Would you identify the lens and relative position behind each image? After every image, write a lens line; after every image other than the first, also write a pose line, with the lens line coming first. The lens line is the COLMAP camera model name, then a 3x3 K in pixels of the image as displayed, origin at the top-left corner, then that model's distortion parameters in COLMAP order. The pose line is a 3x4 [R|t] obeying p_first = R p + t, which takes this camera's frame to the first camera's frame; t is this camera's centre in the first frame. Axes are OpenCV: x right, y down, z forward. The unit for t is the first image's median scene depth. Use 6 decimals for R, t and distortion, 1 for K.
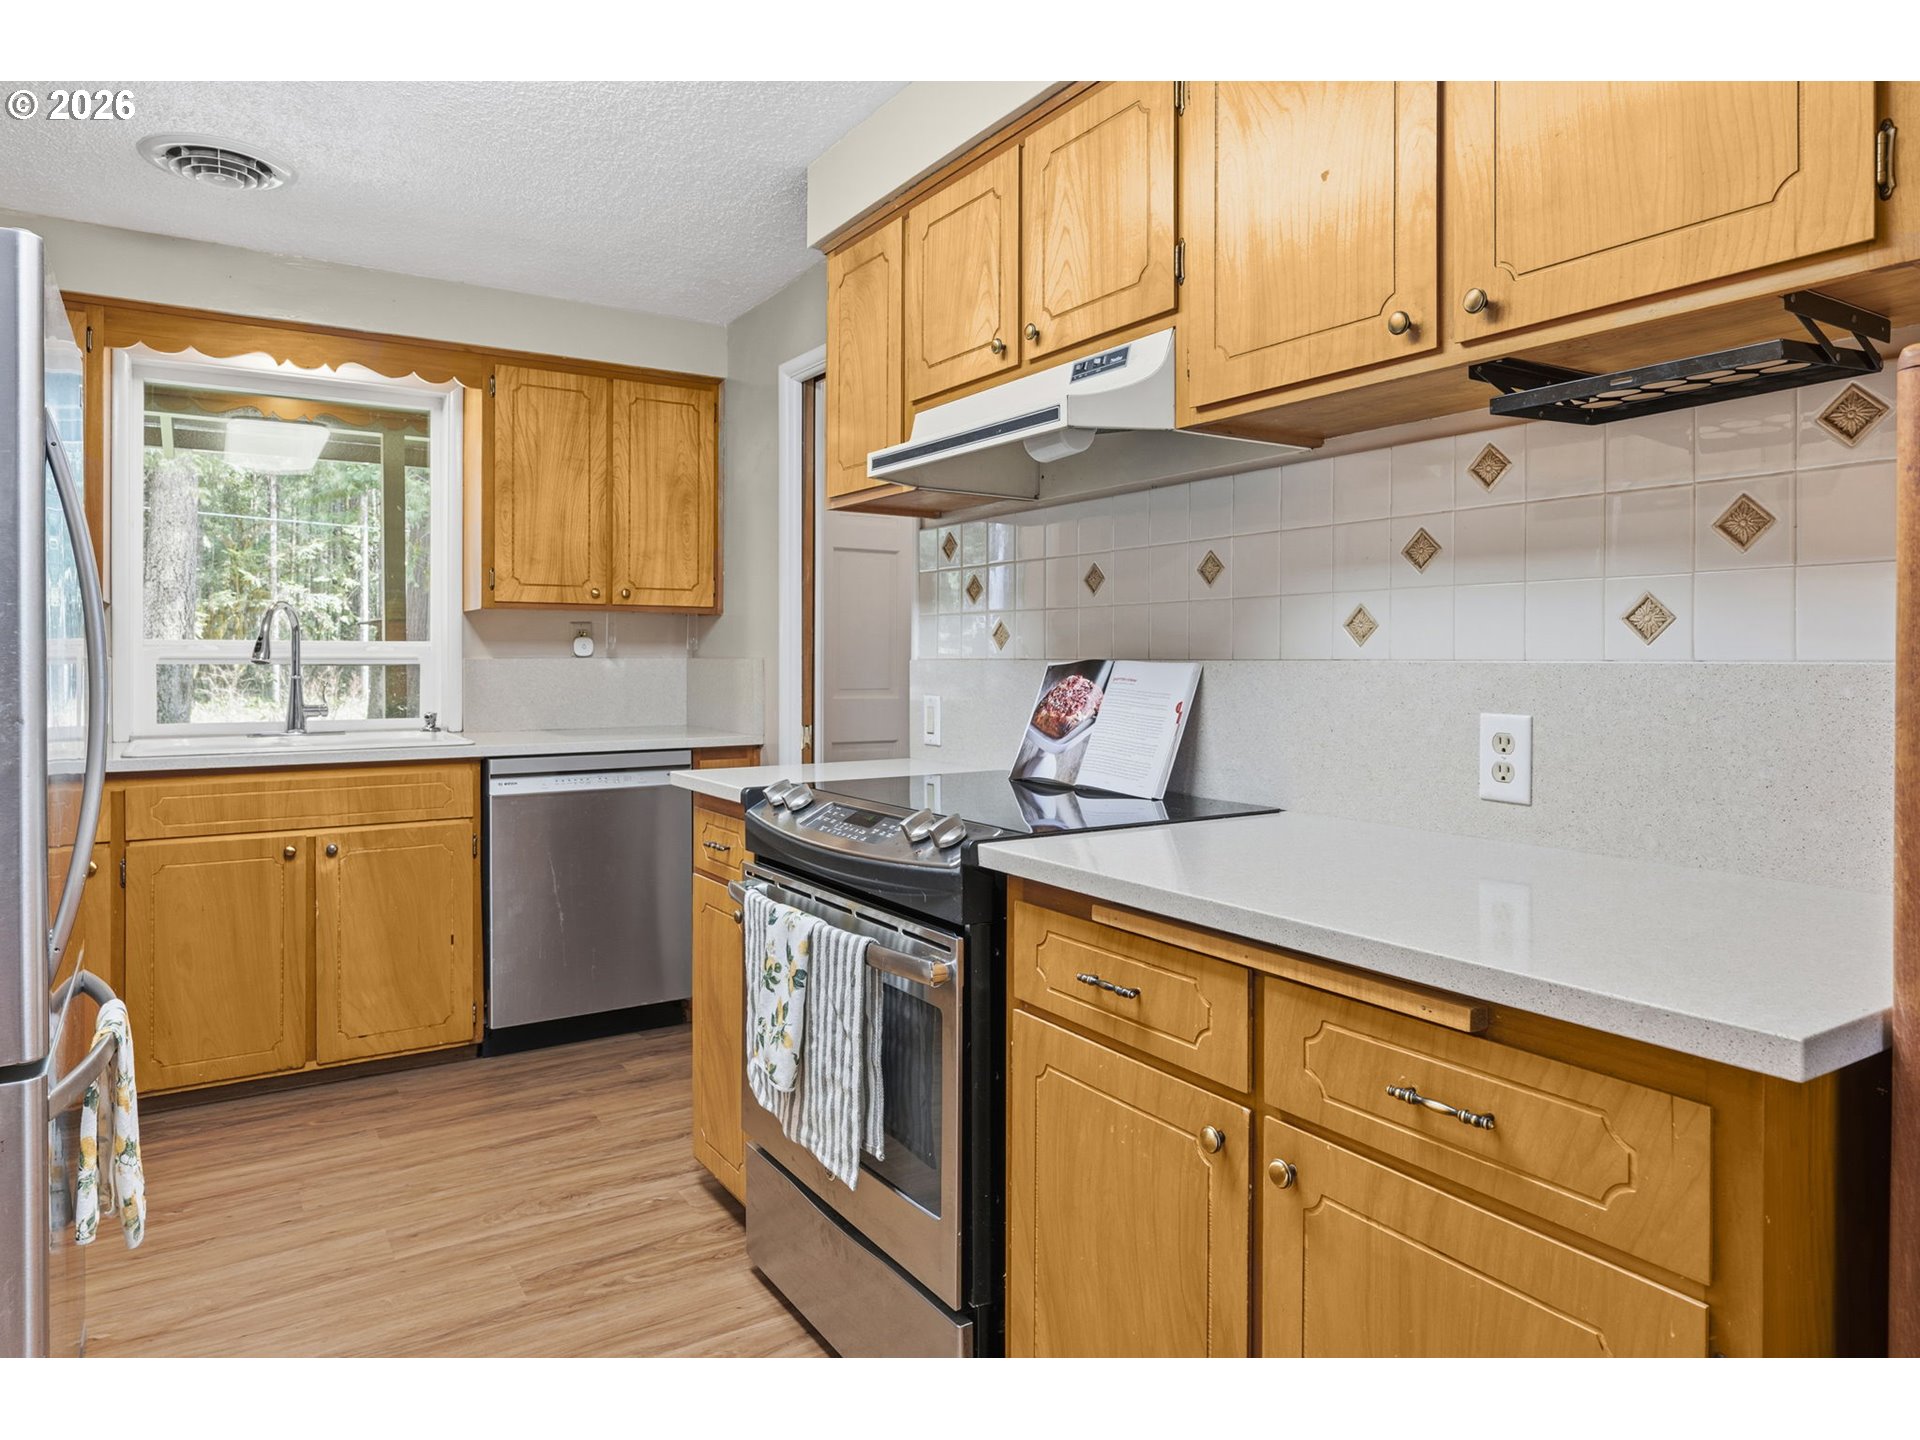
lens RADIAL K [[1184.3, 0, 1006.1], [0, 1184.3, 687.2], [0, 0, 1]] dist [-0.001691, -0.000430]
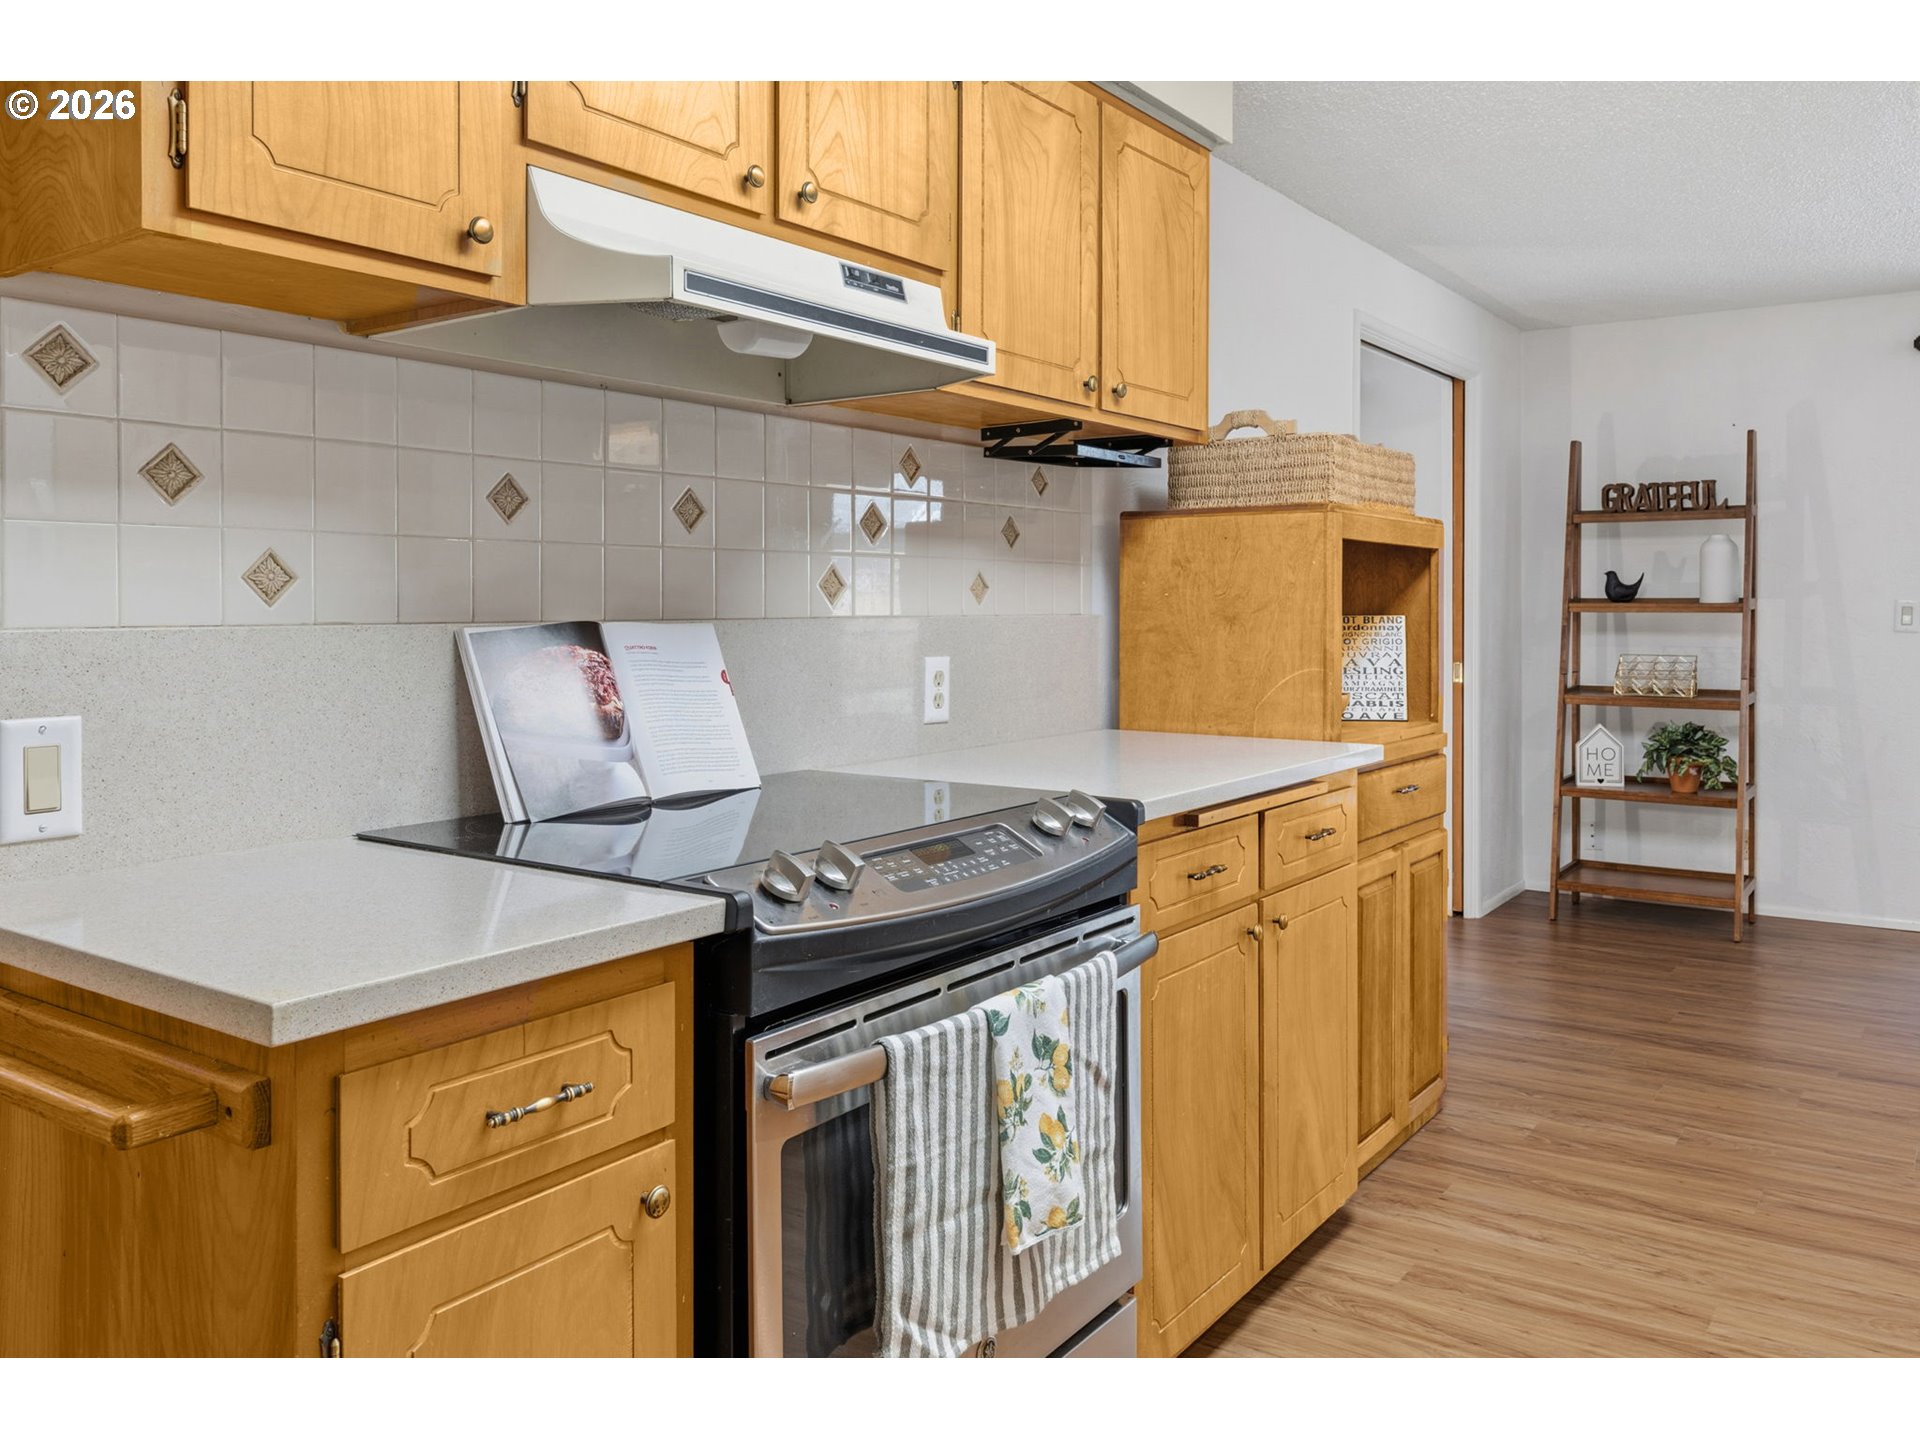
lens RADIAL K [[1294.3, 0, 961.2], [0, 1294.3, 636.9], [0, 0, 1]] dist [-0.104426, 0.126129]
pose [[-0.305041, -0.014164, 0.952234, -0.602681], [0.032103, 0.999168, 0.025146, -0.021811], [-0.951798, 0.038240, -0.304332, 0.874191]]
